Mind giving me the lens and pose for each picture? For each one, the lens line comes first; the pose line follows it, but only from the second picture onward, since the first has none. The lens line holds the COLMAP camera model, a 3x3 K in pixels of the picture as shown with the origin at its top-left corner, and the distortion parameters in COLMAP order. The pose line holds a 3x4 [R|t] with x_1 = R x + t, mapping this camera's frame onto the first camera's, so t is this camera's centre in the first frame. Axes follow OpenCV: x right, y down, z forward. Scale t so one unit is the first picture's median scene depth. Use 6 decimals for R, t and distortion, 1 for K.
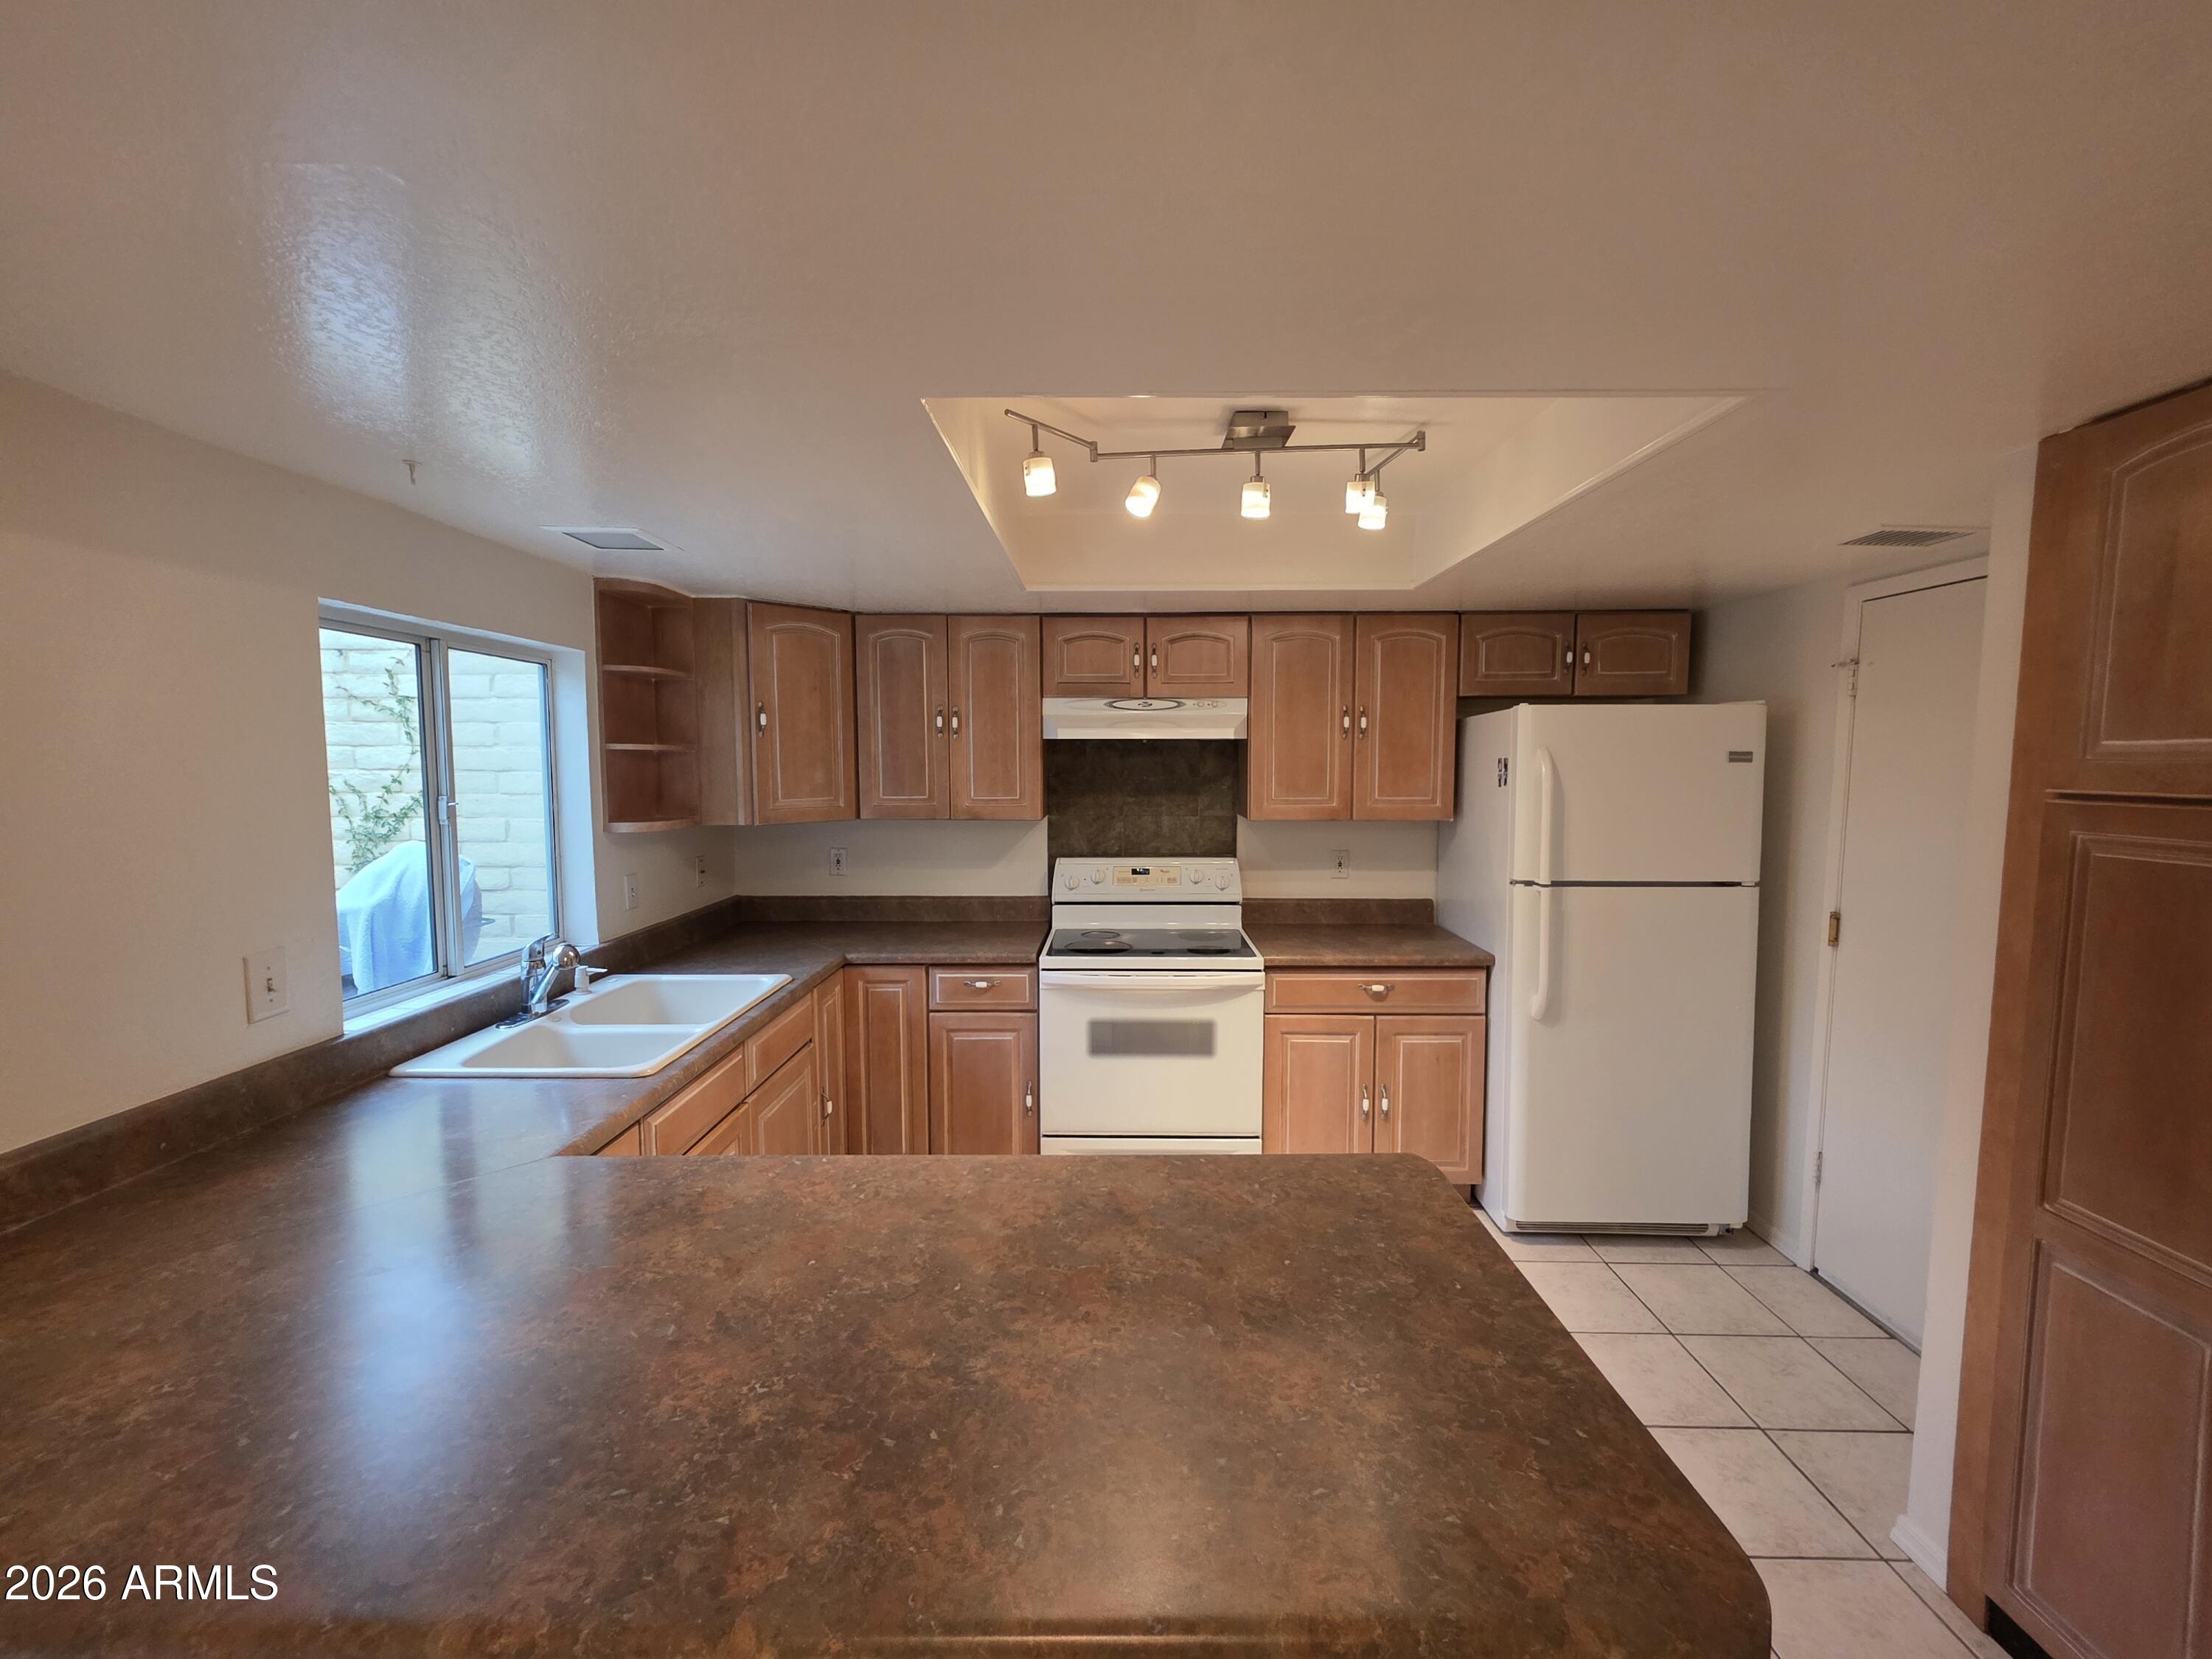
lens RADIAL K [[887.6, 0, 1117.2], [0, 887.6, 824.6], [0, 0, 1]] dist [-0.000428, -0.000019]
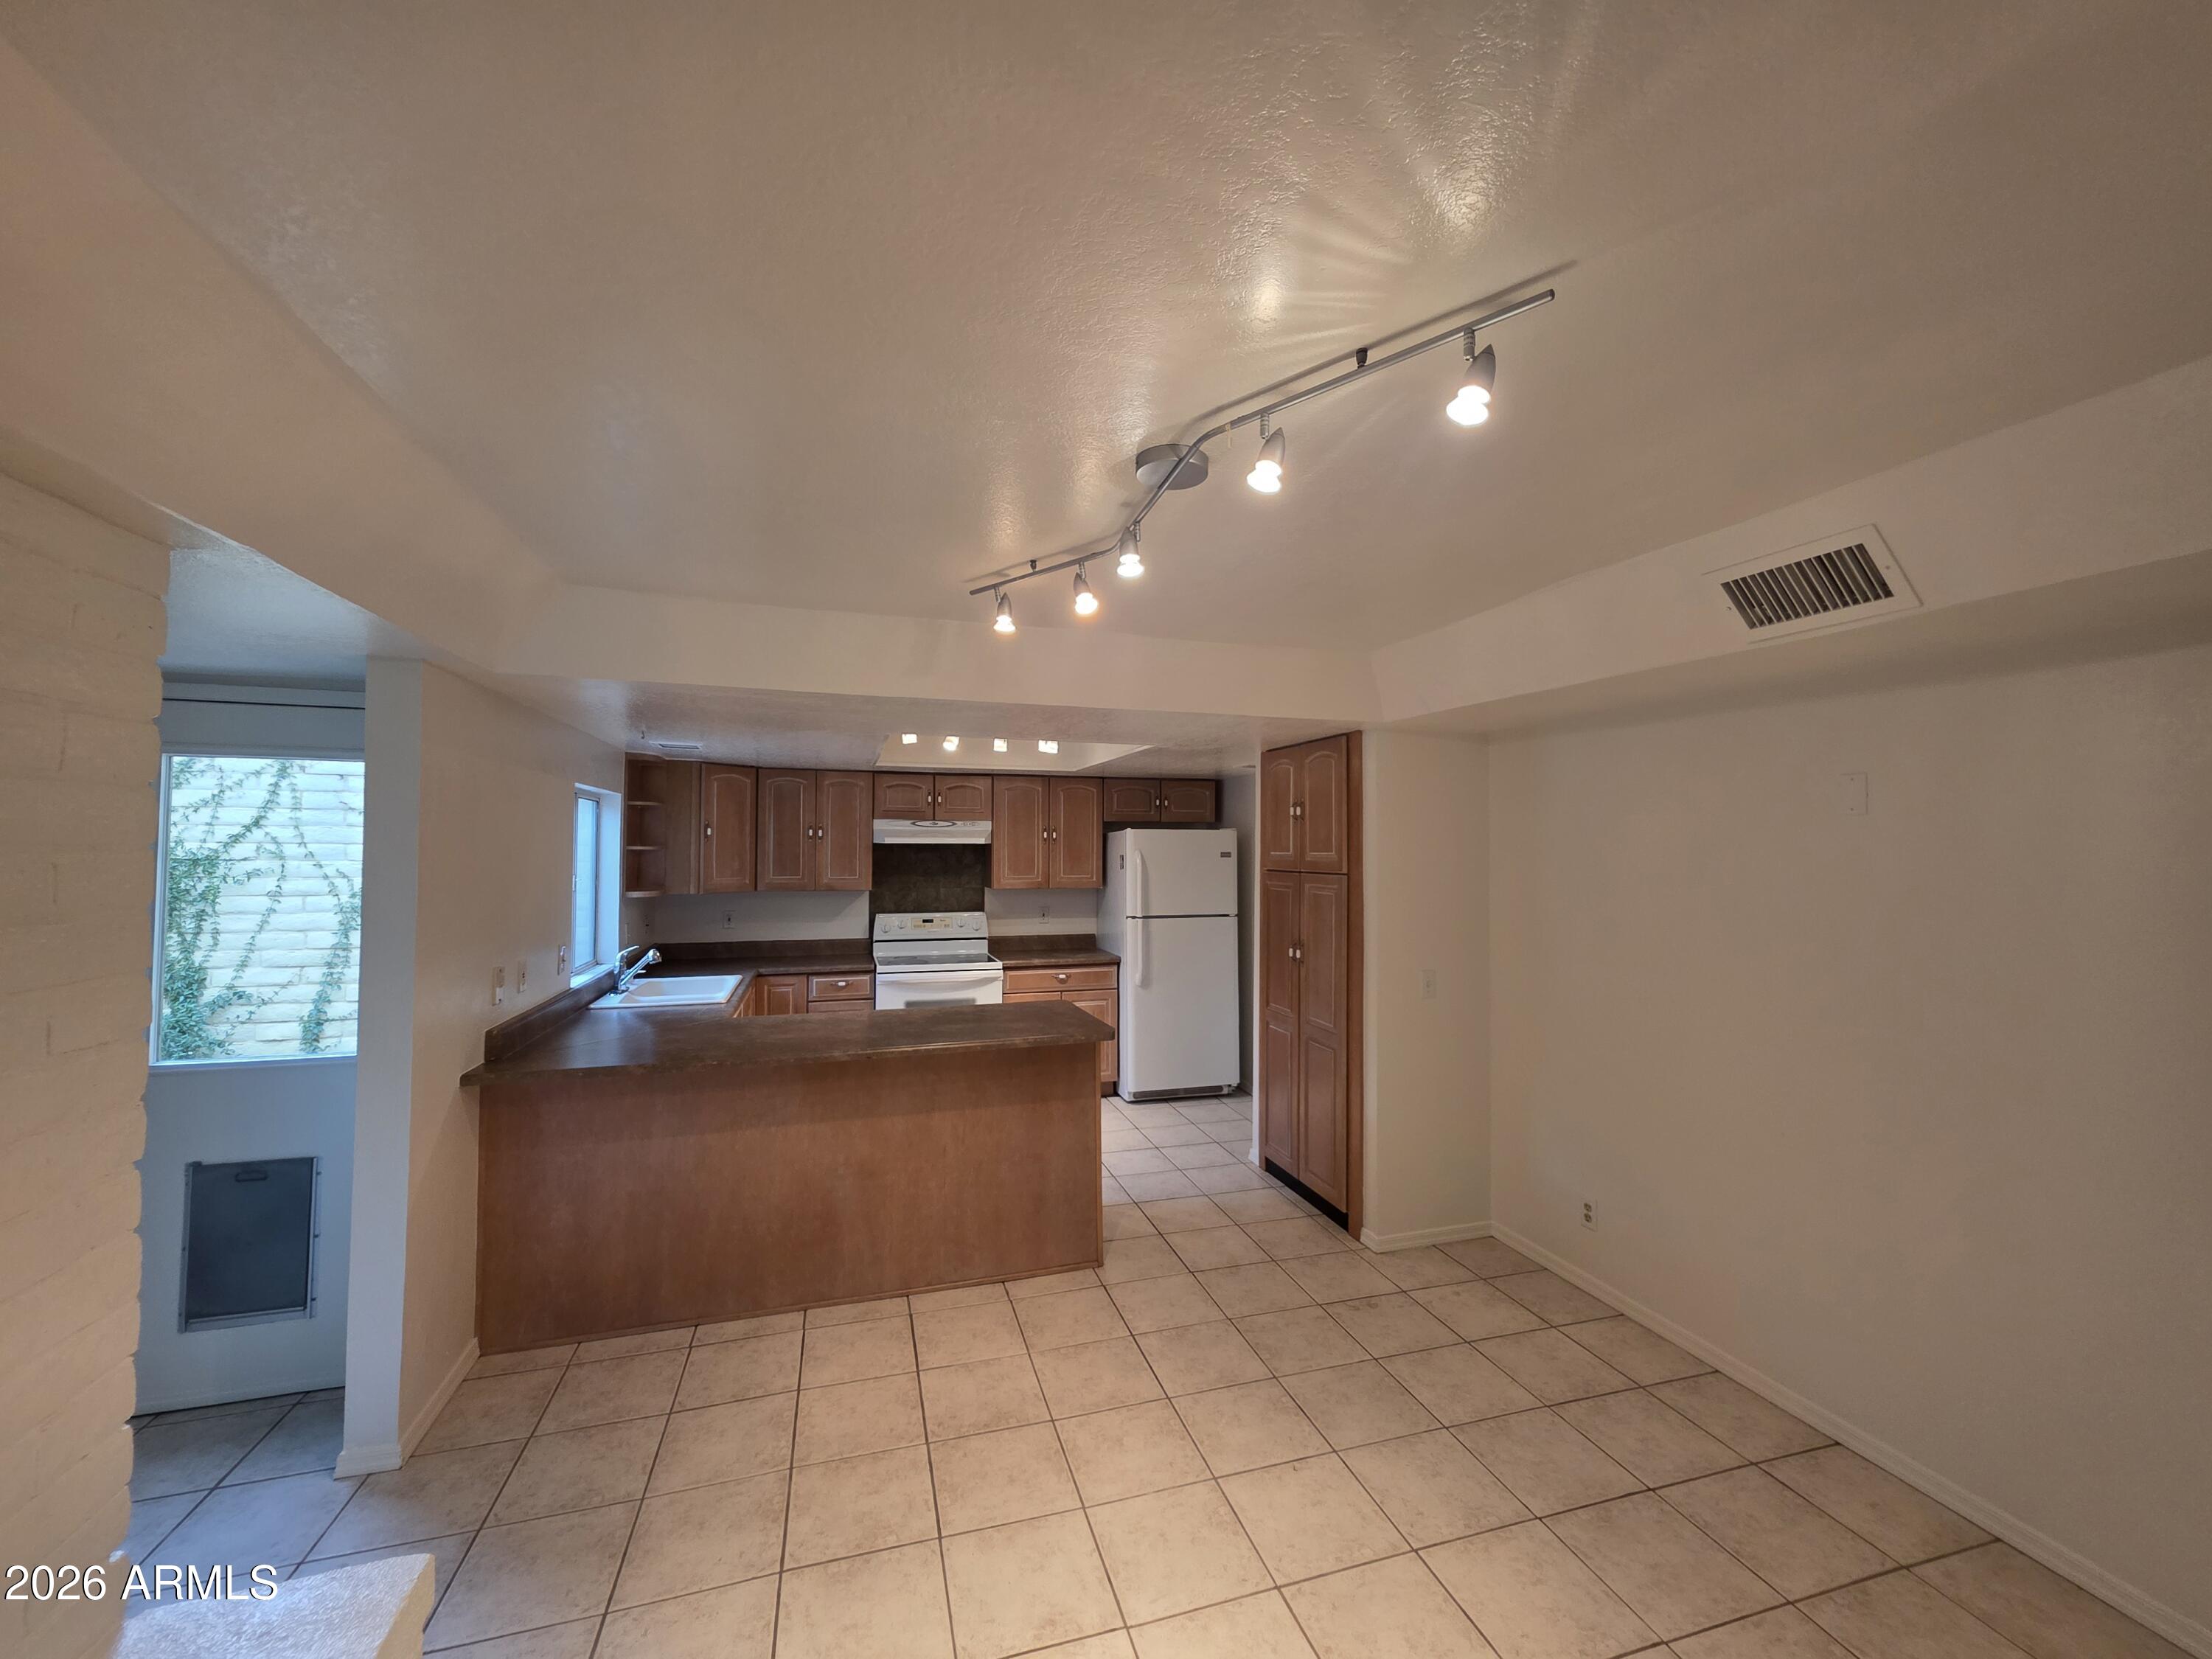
lens RADIAL K [[887.6, 0, 1117.2], [0, 887.6, 824.6], [0, 0, 1]] dist [-0.000428, -0.000019]
pose [[0.952704, 0.011901, 0.303668, -0.158428], [0.018834, 0.995000, -0.098083, 0.046479], [-0.303317, 0.099163, 0.947716, -0.788442]]
